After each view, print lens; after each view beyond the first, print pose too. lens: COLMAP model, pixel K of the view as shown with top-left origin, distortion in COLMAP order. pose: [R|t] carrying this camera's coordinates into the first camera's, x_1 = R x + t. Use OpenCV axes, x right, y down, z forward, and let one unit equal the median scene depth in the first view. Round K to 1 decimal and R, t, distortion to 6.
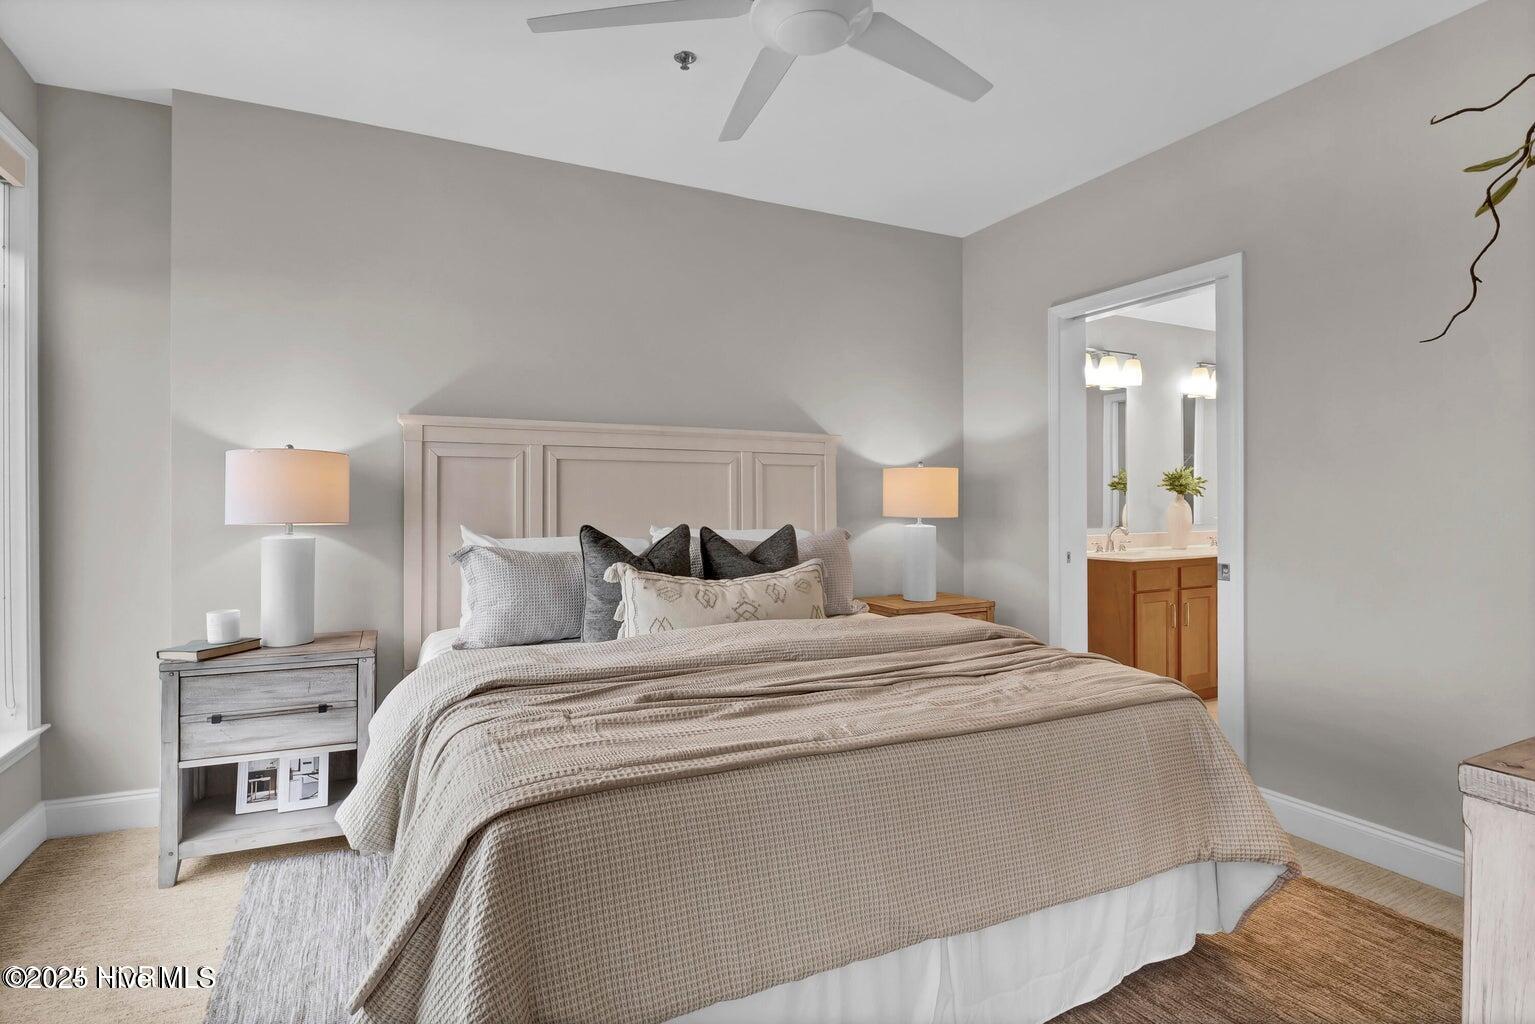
lens RADIAL K [[755.1, 0, 766.9], [0, 755.1, 504.0], [0, 0, 1]] dist [-0.011649, -0.002066]
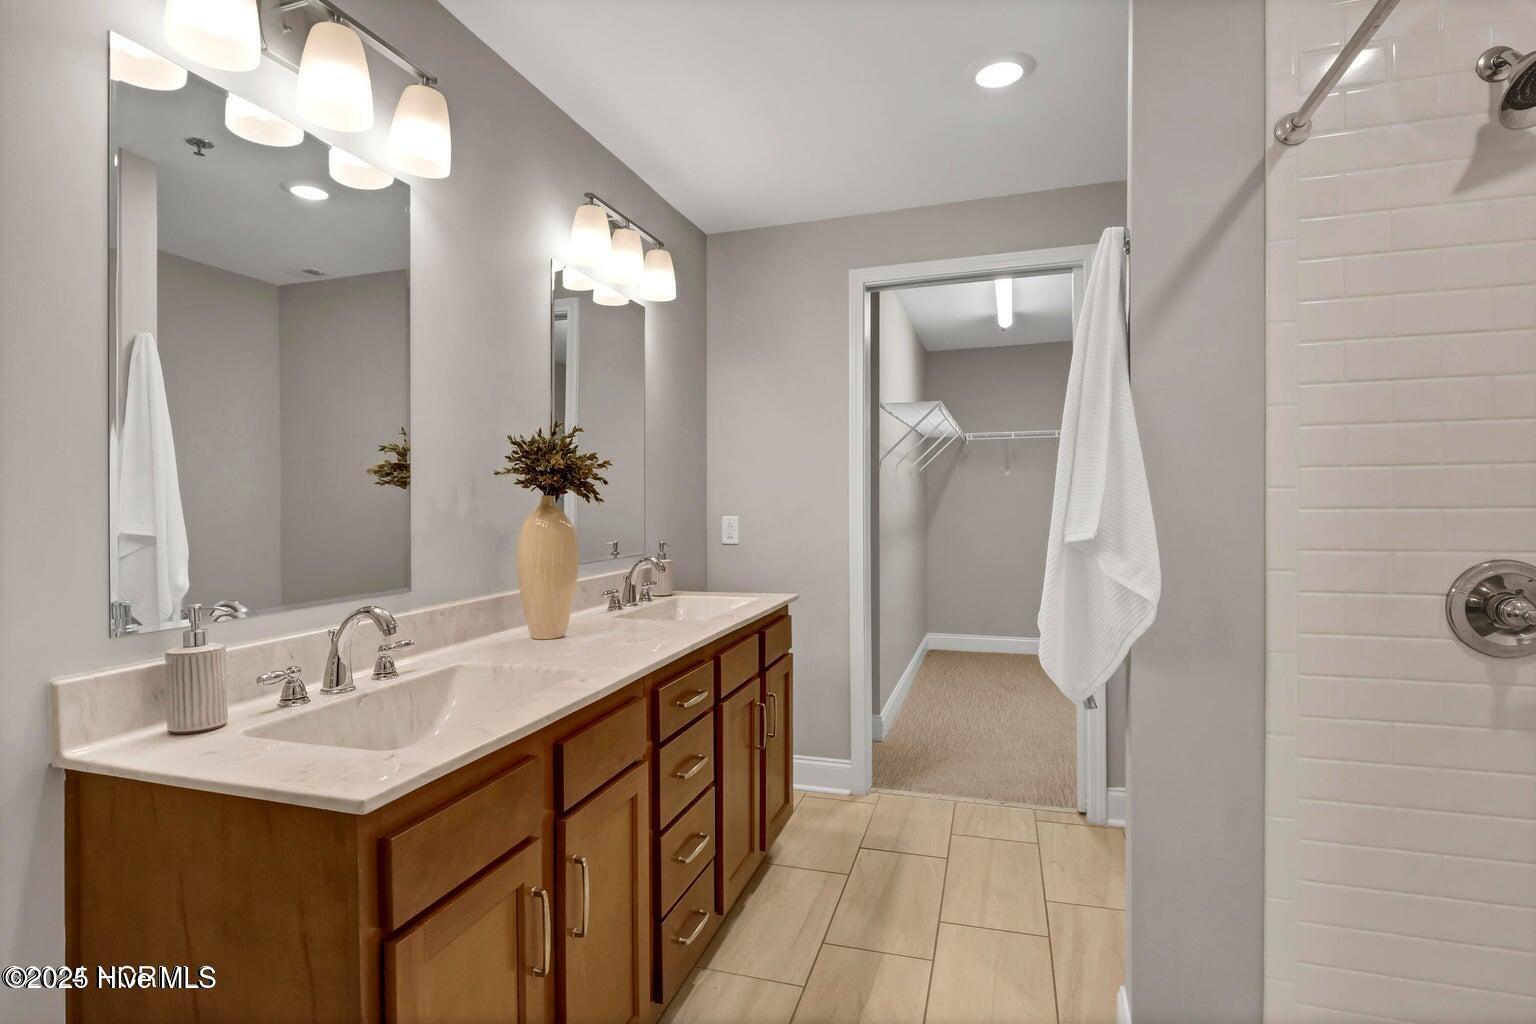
lens RADIAL K [[755.6, 0, 761.4], [0, 755.6, 500.1], [0, 0, 1]] dist [-0.011649, -0.002066]
pose [[0.698222, 0.000004, 0.715881, 0.349068], [0.002690, 0.999993, -0.002628, -0.009650], [-0.715876, 0.003761, 0.698217, 0.654326]]
